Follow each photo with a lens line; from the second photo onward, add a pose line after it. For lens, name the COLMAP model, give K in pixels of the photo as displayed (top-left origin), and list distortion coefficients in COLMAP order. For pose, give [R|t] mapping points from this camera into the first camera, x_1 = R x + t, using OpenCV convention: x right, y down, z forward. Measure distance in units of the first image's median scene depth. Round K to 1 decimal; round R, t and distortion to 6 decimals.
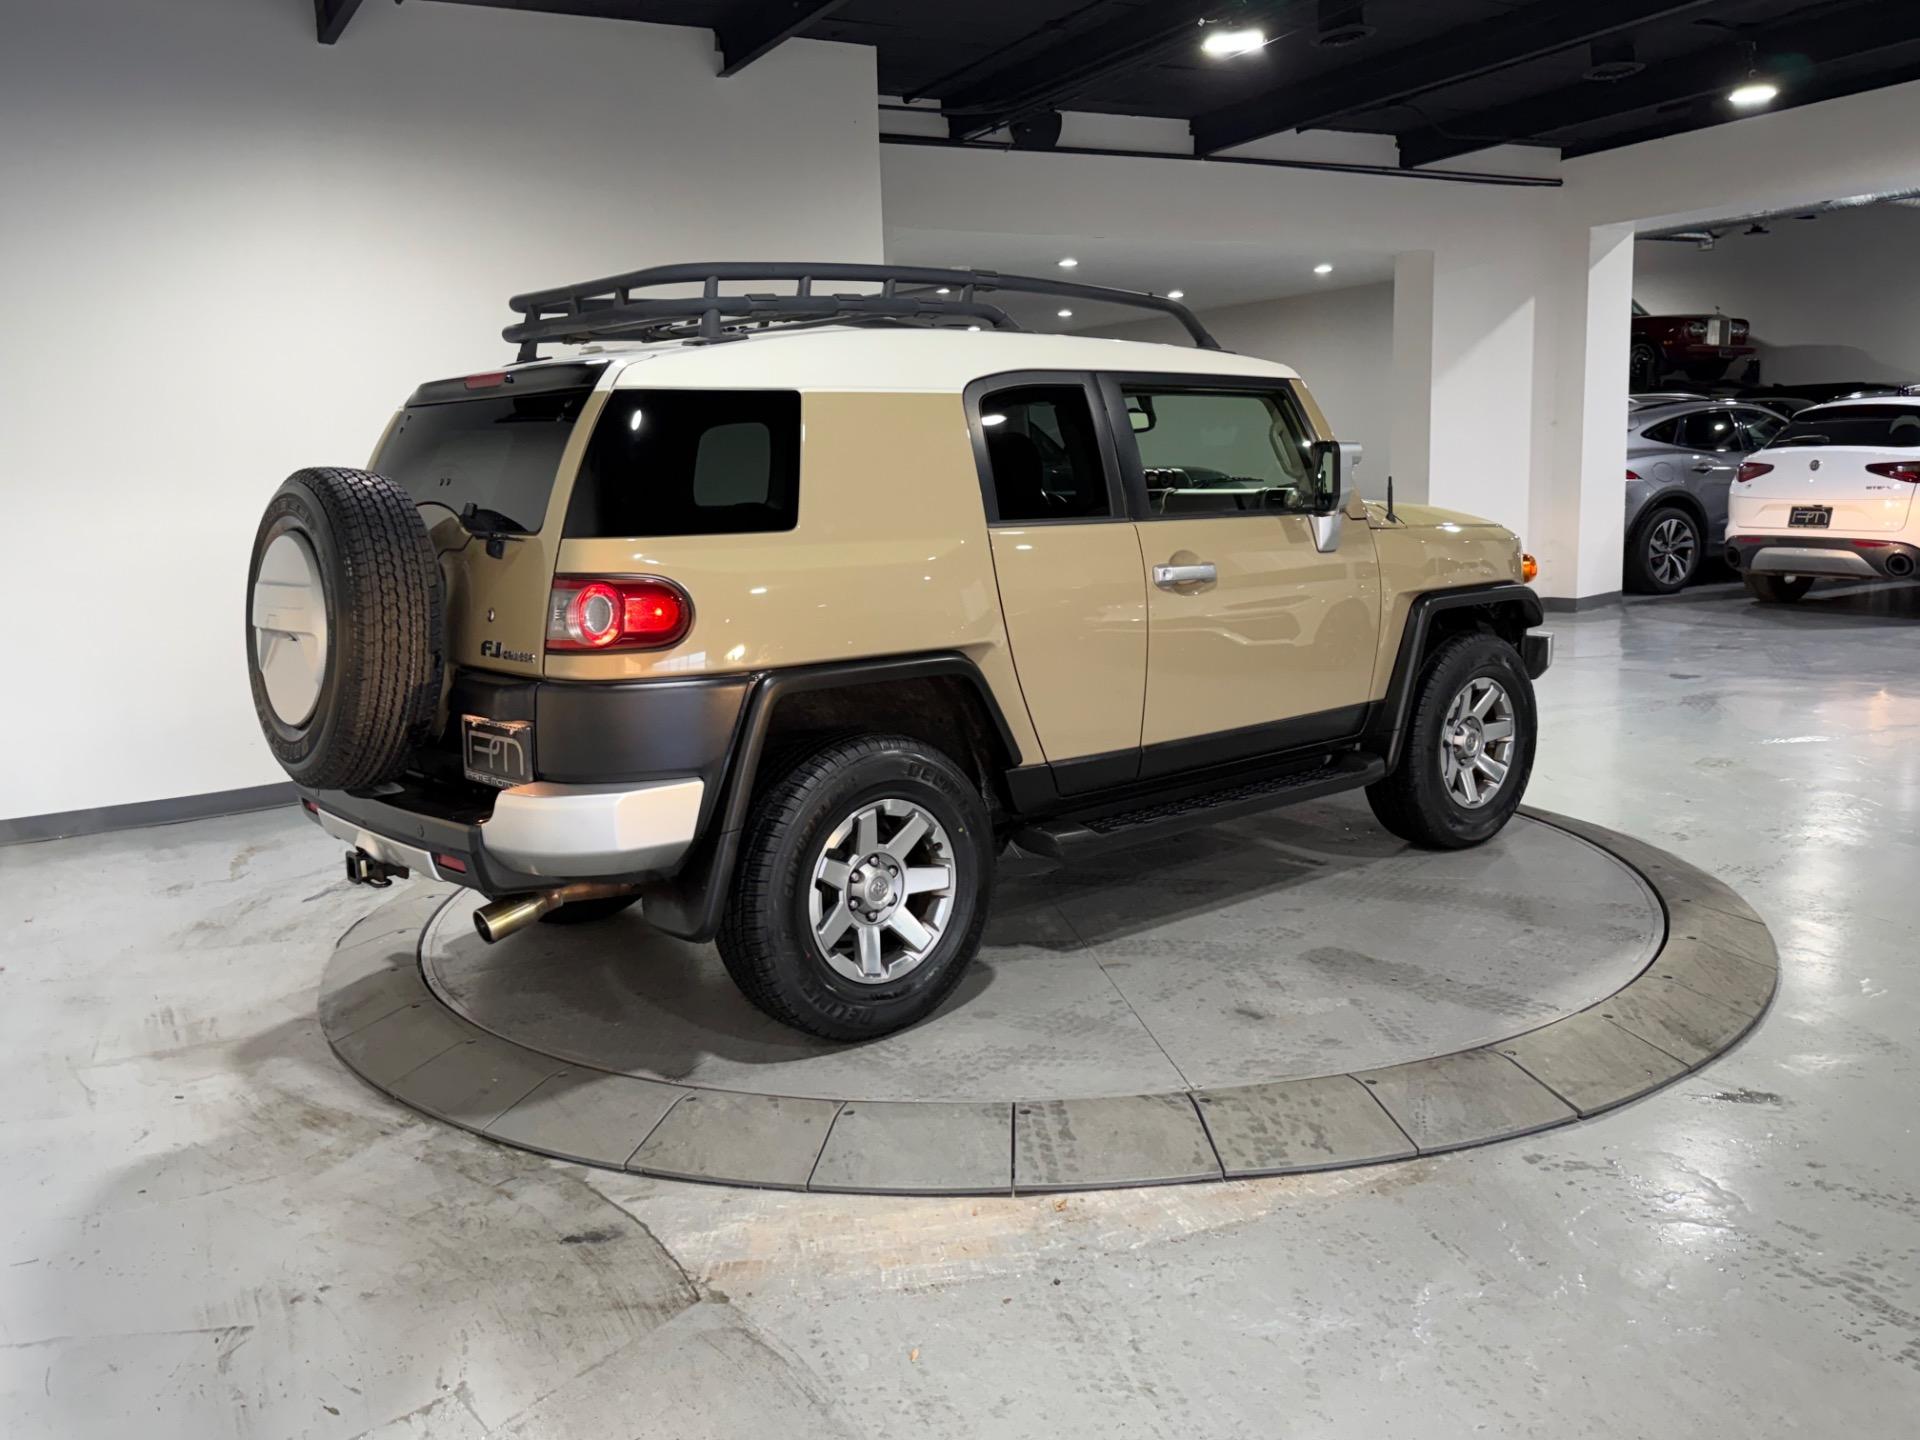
lens RADIAL K [[1700.2, 0, 934.2], [0, 1700.2, 729.8], [0, 0, 1]] dist [0.021630, -0.070971]
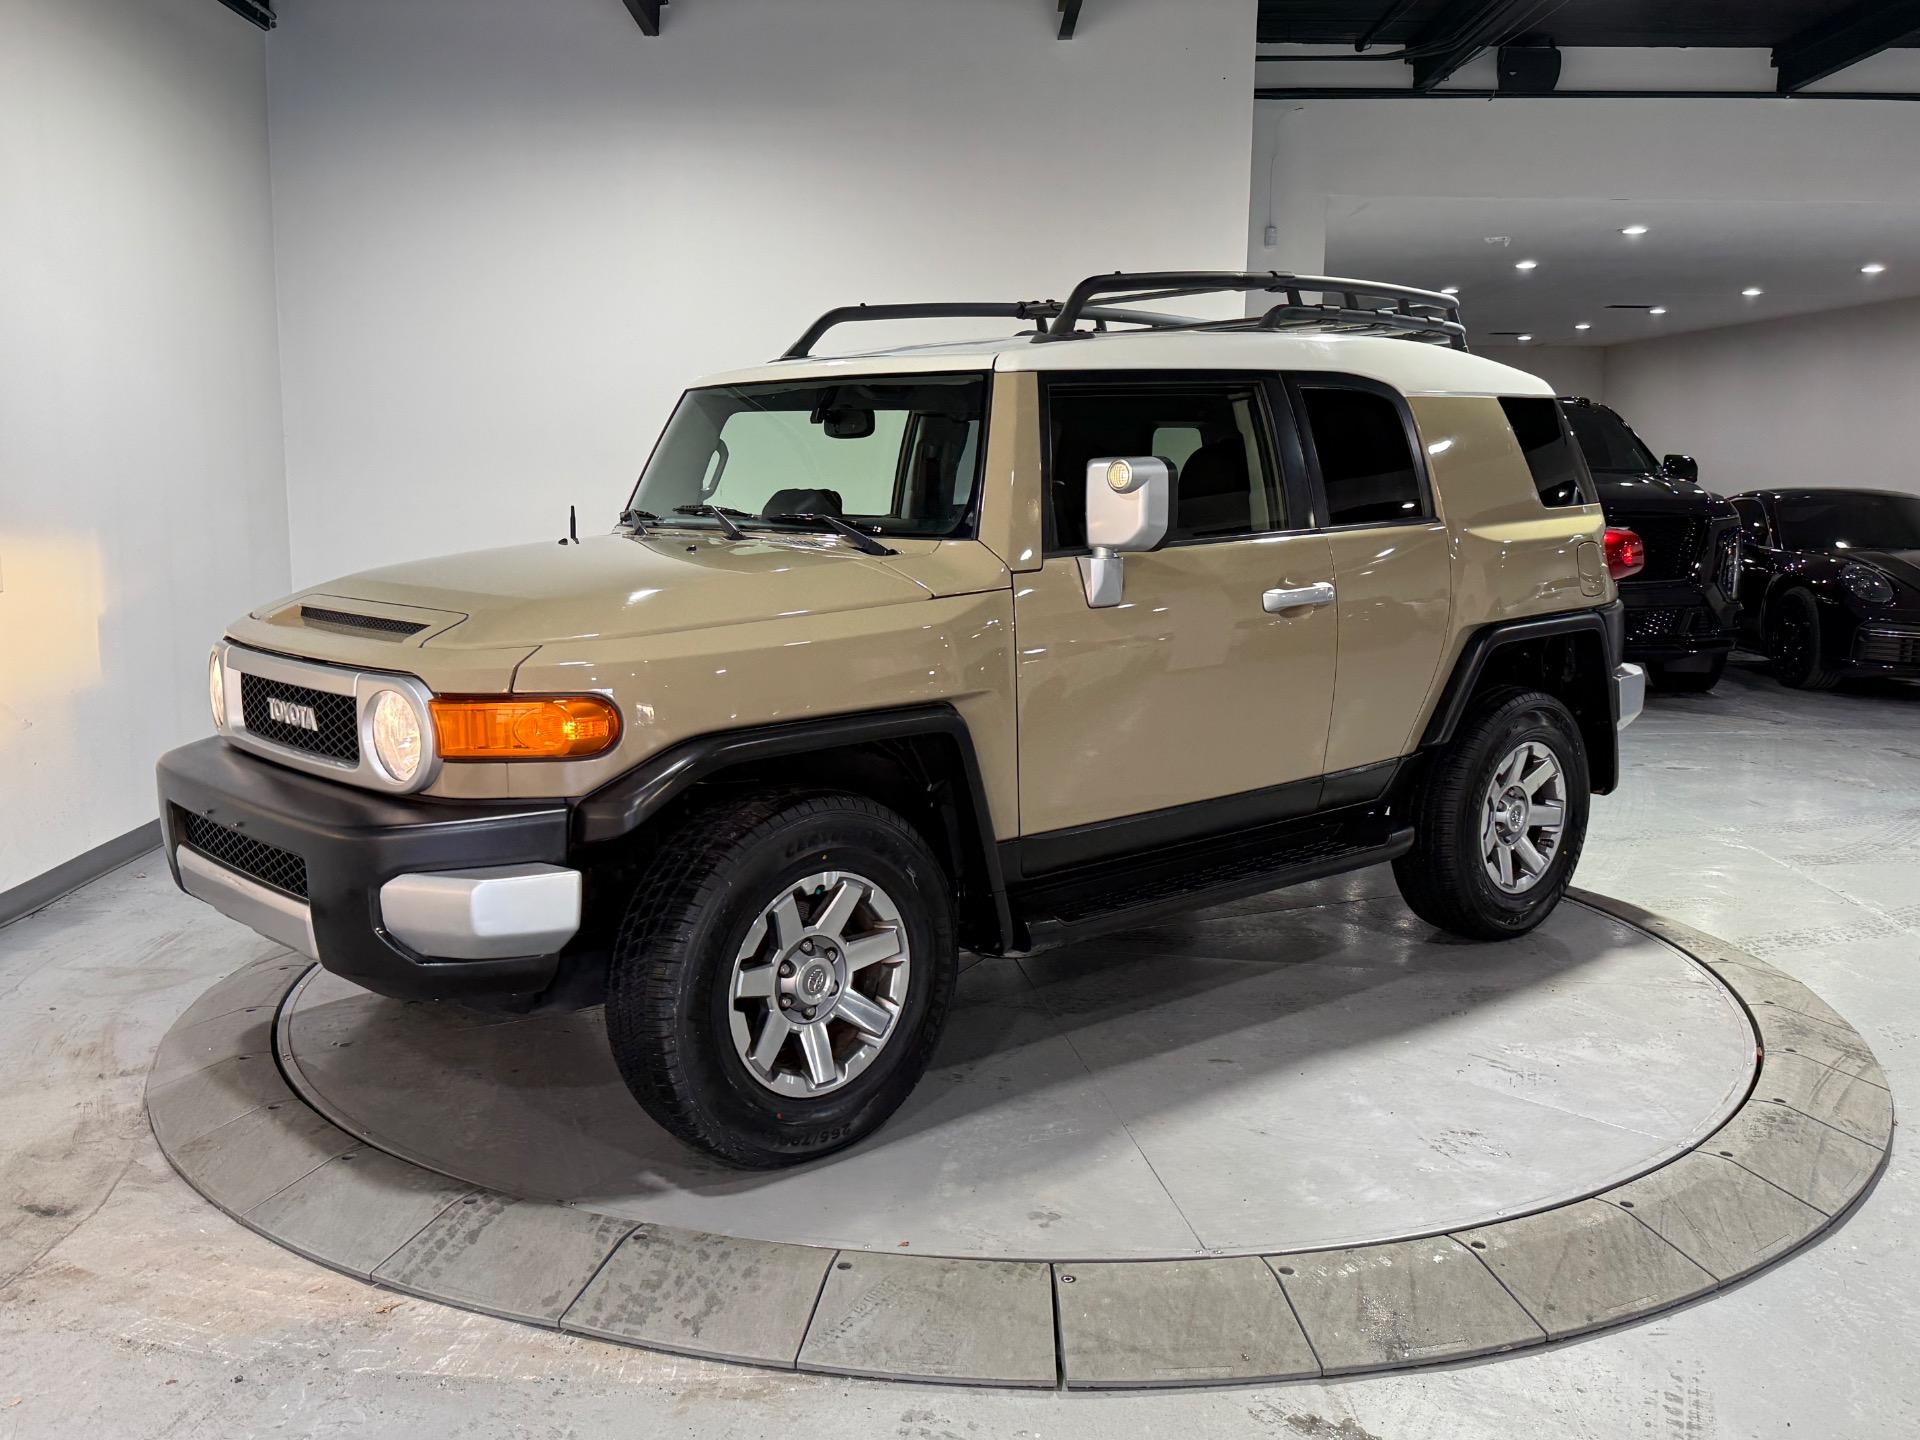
lens RADIAL K [[1815.2, 0, 952.6], [0, 1815.2, 732.7], [0, 0, 1]] dist [-0.018291, -0.010107]
pose [[0.866534, 0.106082, -0.487714, 0.374217], [-0.110077, 0.993710, 0.020565, -0.032590], [0.486829, 0.035865, 0.872761, 0.160380]]
